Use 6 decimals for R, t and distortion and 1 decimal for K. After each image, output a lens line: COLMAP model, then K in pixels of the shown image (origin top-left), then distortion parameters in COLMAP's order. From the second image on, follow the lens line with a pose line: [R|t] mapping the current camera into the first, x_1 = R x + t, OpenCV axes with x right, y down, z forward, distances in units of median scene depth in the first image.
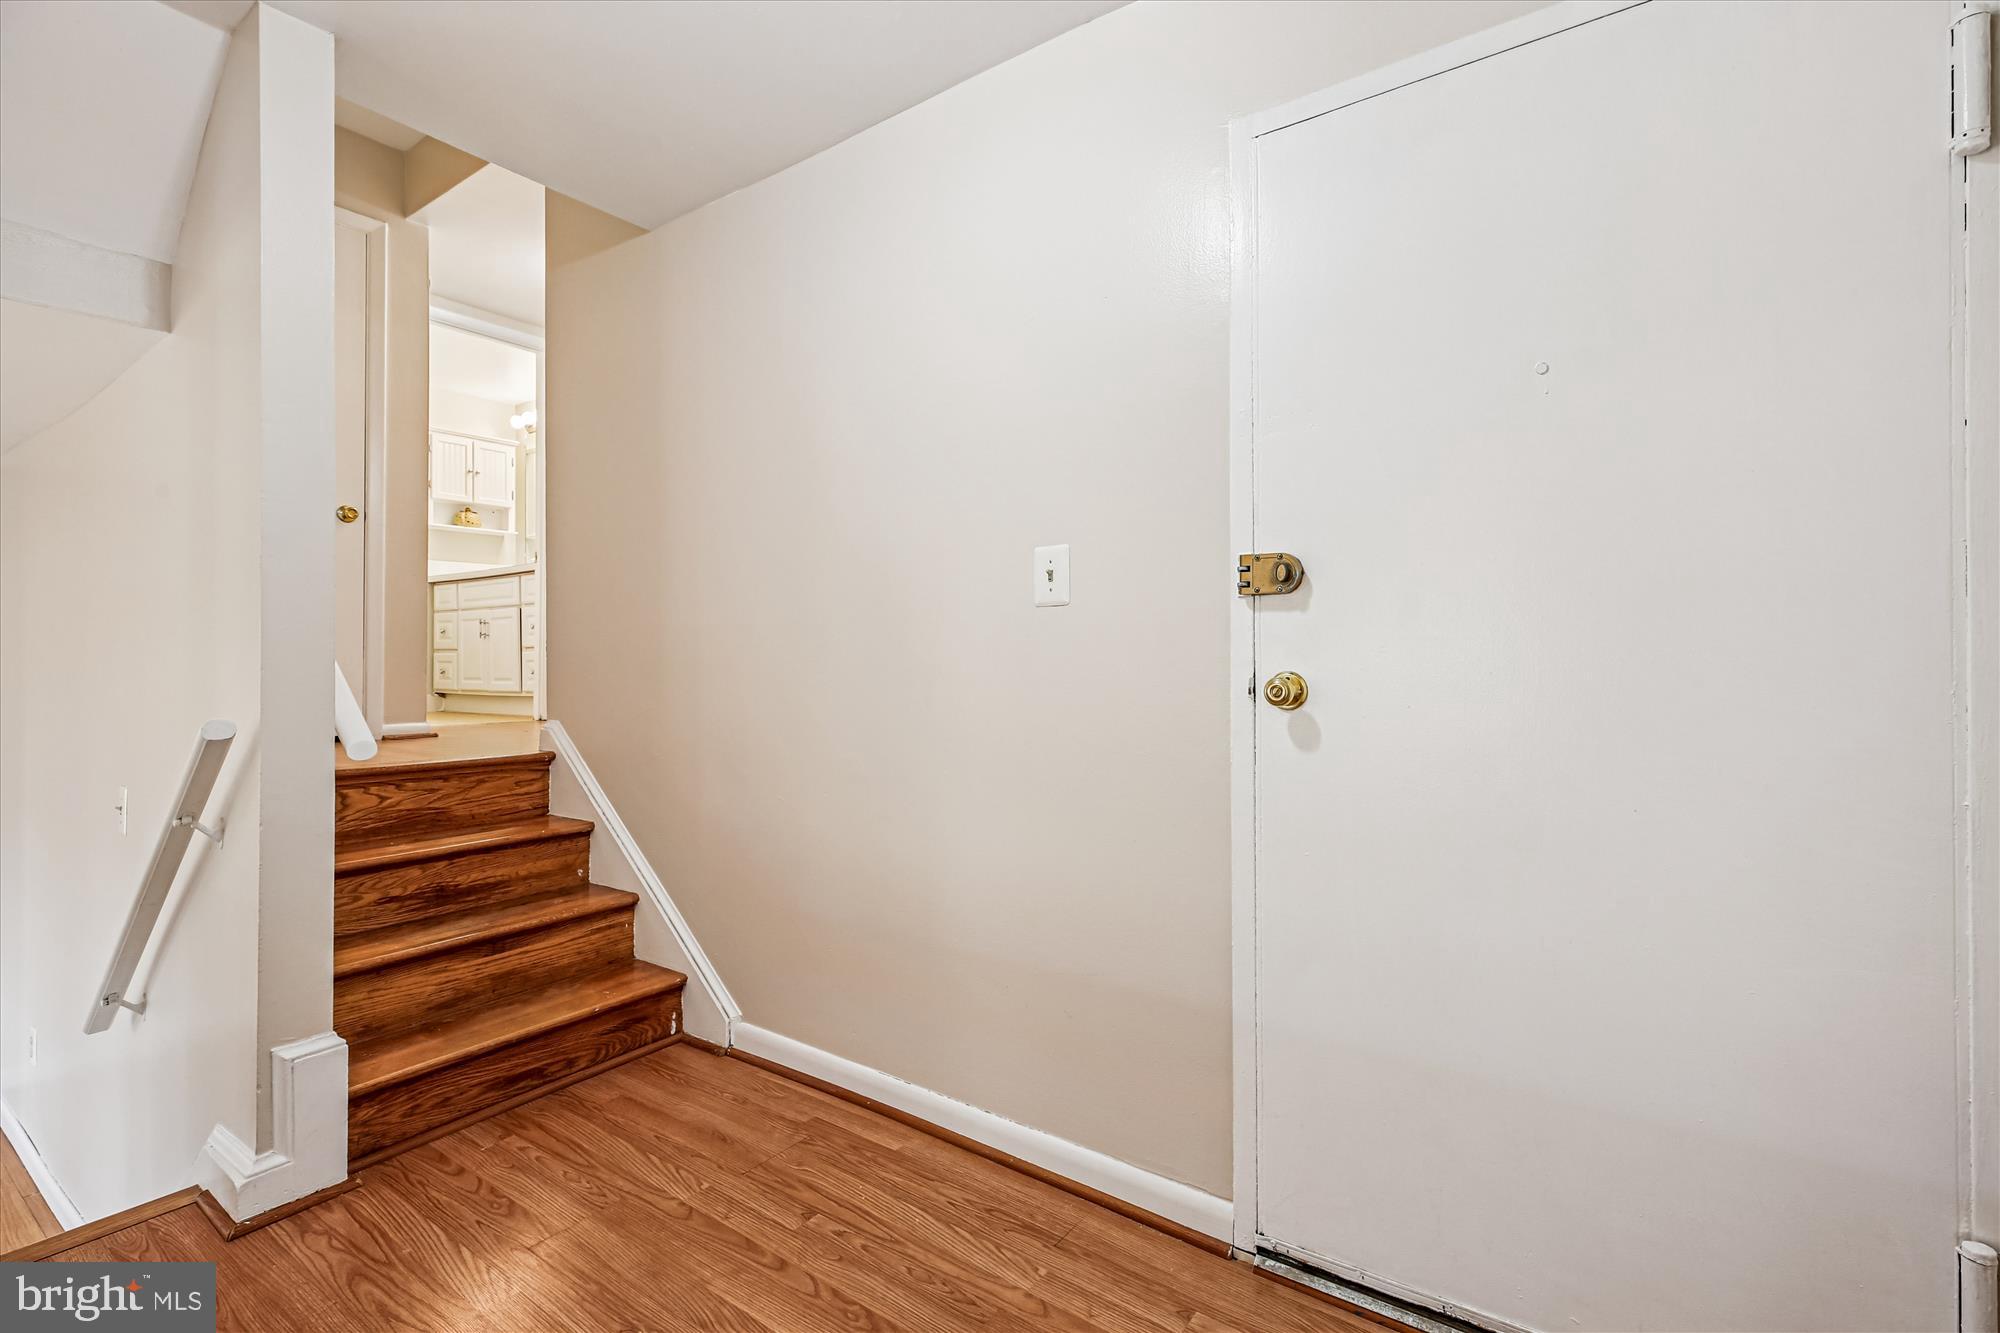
lens RADIAL K [[903.7, 0, 1001.2], [0, 903.7, 658.8], [0, 0, 1]] dist [-0.001121, -0.000309]
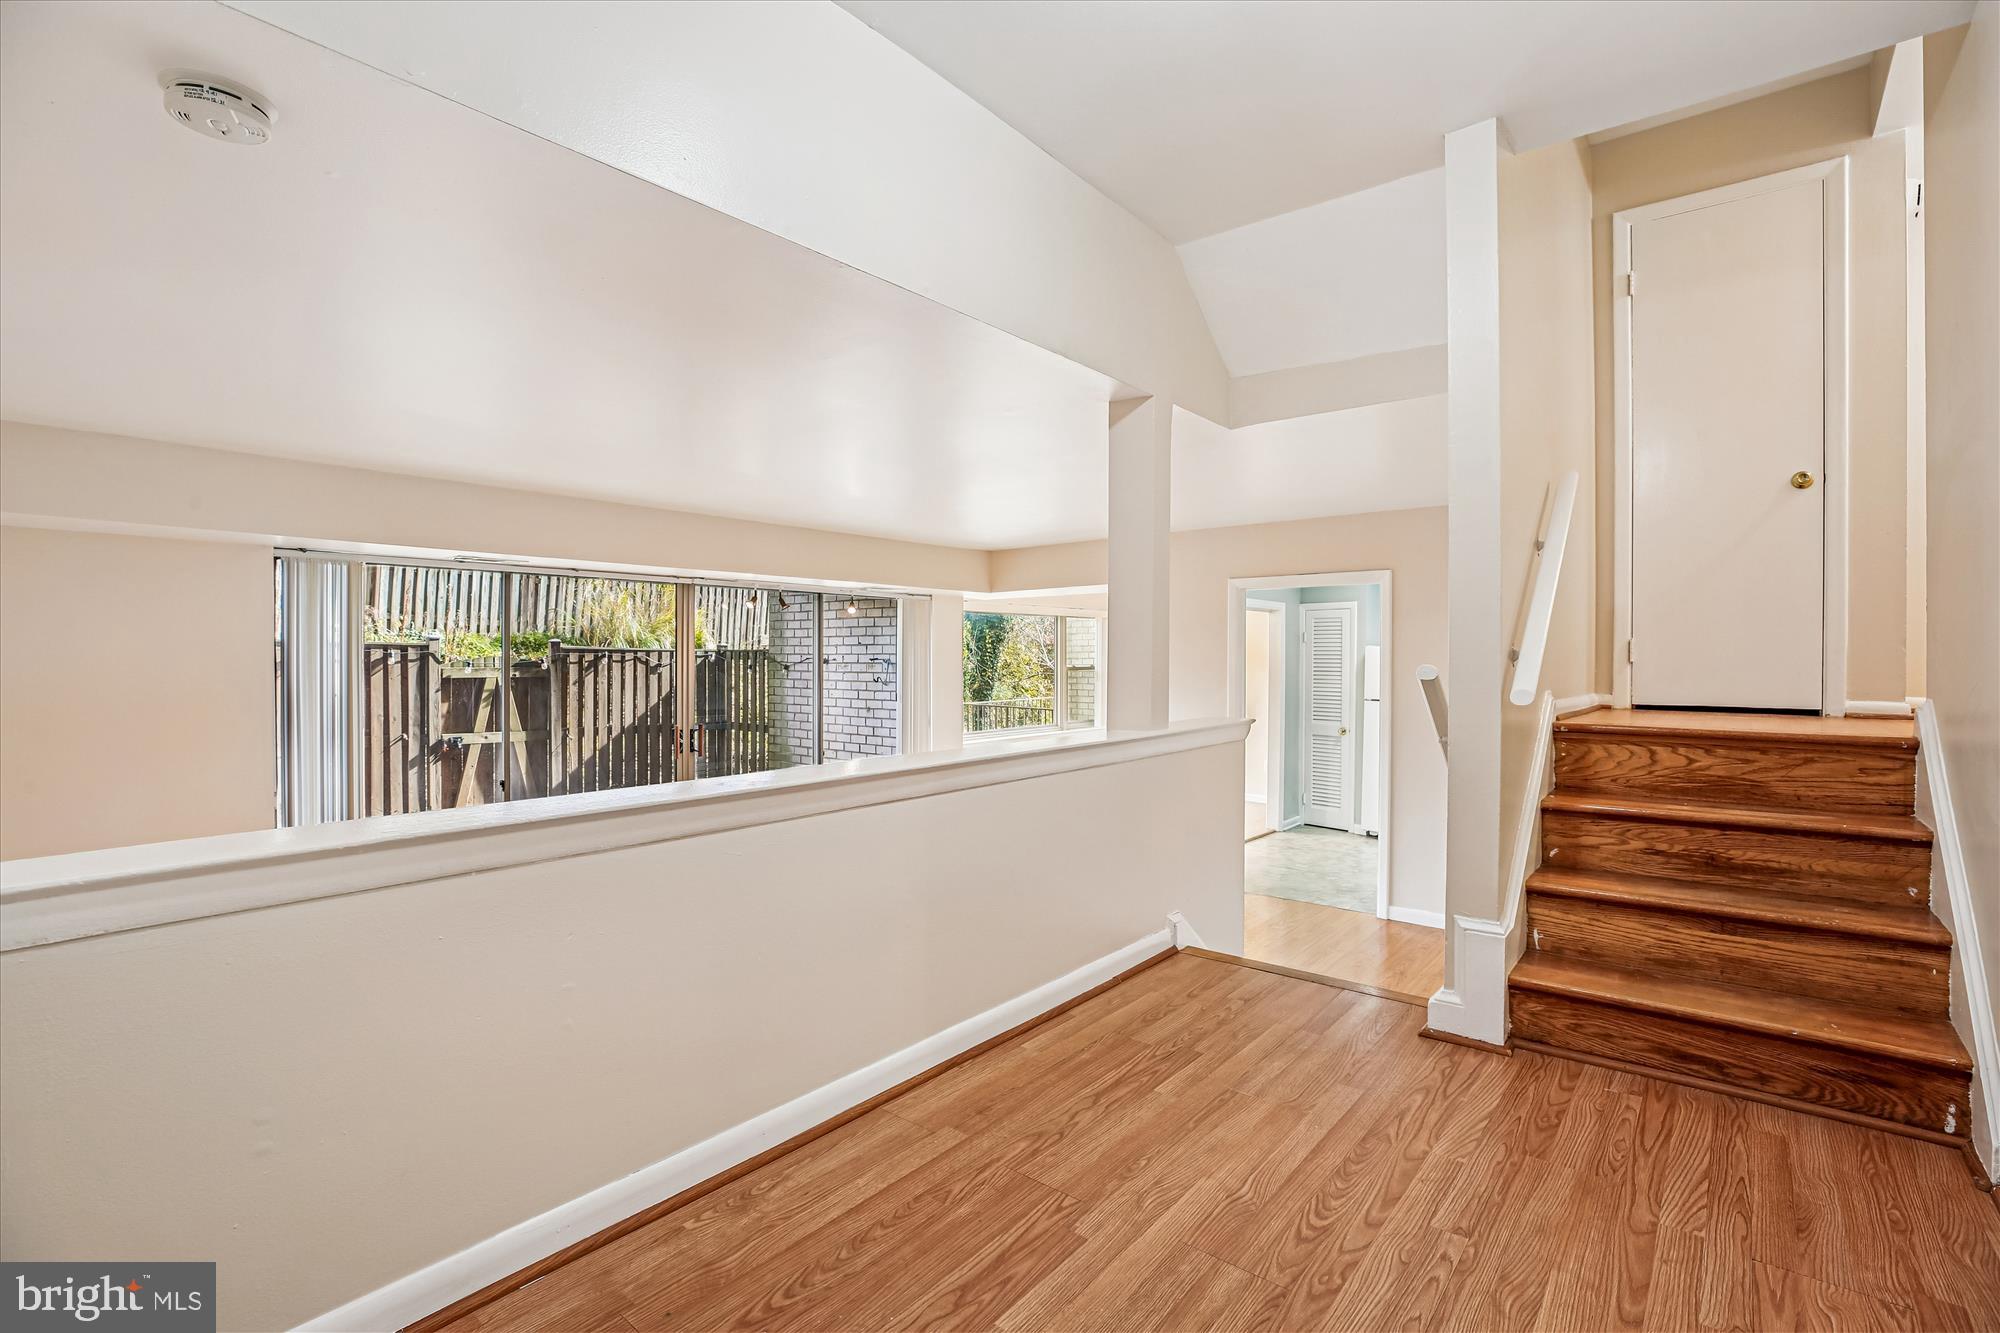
lens RADIAL K [[911.8, 0, 1009.3], [0, 911.8, 658.3], [0, 0, 1]] dist [-0.051288, 0.012039]
pose [[-0.072843, 0.007021, -0.997319, 0.406268], [0.002601, 0.999973, 0.006849, 0.031940], [0.997340, -0.002095, -0.072860, 0.324957]]
